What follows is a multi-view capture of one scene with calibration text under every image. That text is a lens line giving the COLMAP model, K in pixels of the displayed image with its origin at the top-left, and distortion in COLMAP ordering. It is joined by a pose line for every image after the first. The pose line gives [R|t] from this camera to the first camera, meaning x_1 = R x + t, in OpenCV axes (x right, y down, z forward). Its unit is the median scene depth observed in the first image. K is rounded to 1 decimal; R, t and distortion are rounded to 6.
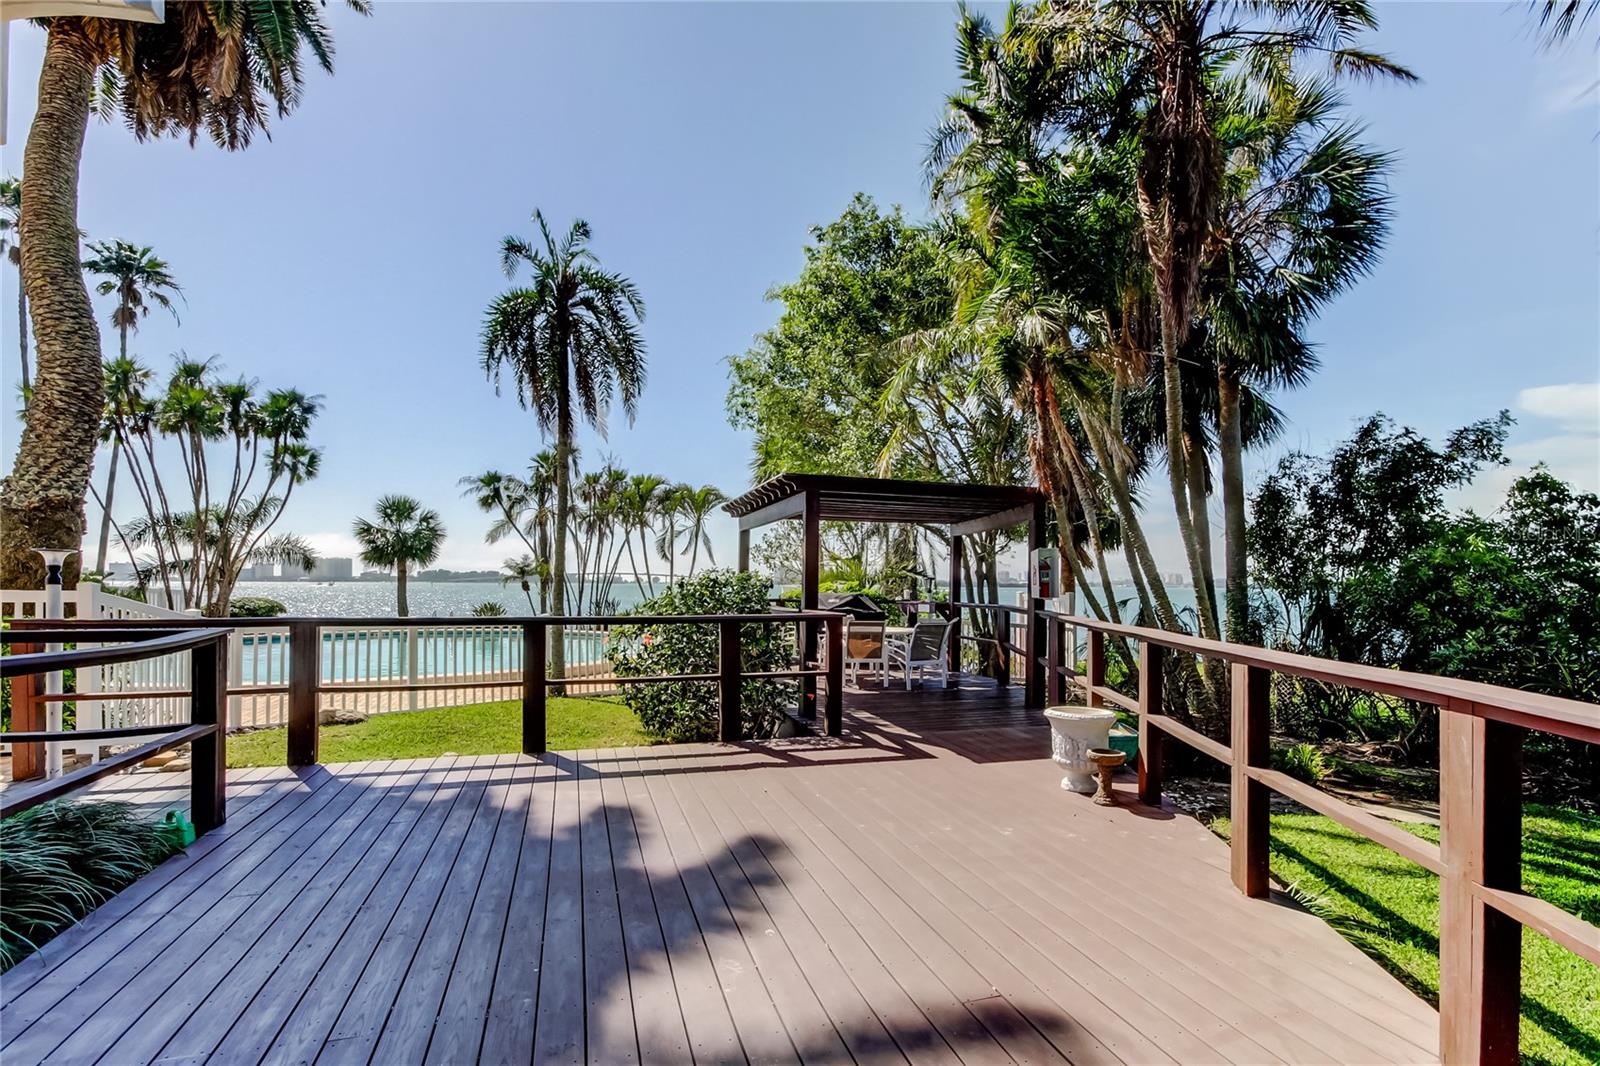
lens RADIAL K [[738.0, 0, 777.4], [0, 738.0, 575.5], [0, 0, 1]] dist [0.020092, -0.000344]
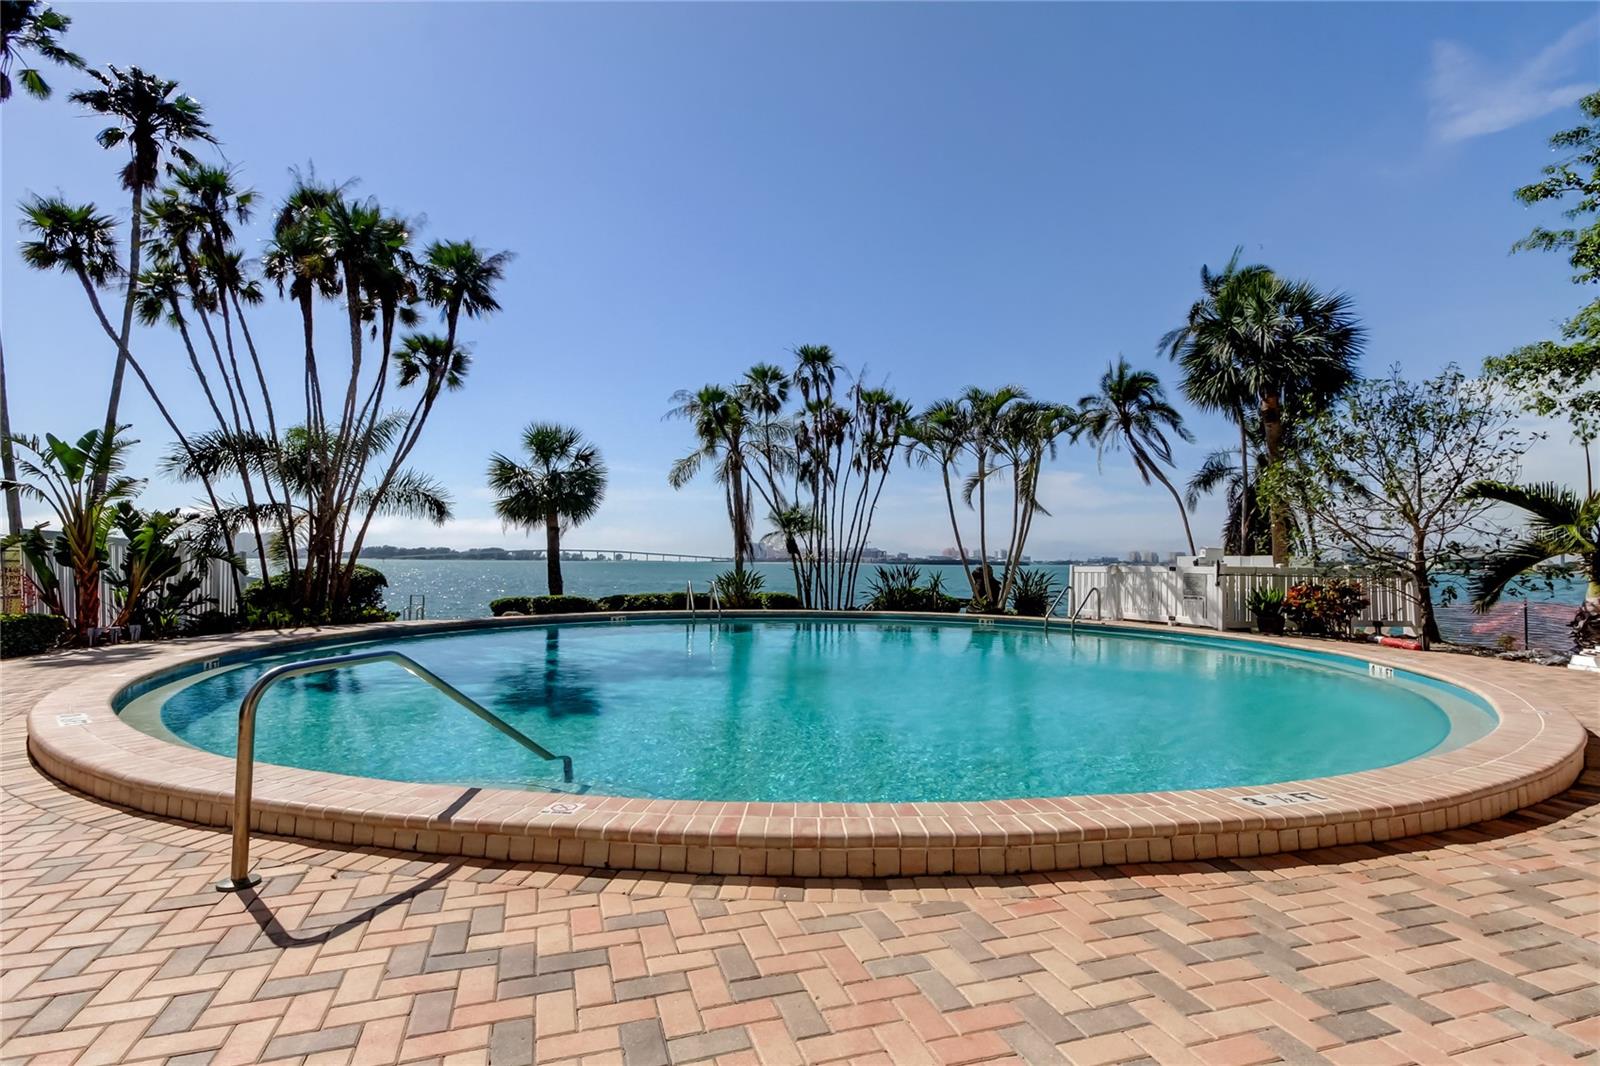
lens RADIAL K [[755.9, 0, 809.8], [0, 755.9, 542.4], [0, 0, 1]] dist [0.018276, -0.000422]
pose [[0.997528, 0.007999, 0.069815, -0.343518], [-0.006926, 0.999854, -0.015594, 0.019324], [-0.069930, 0.015071, 0.997438, 0.277403]]
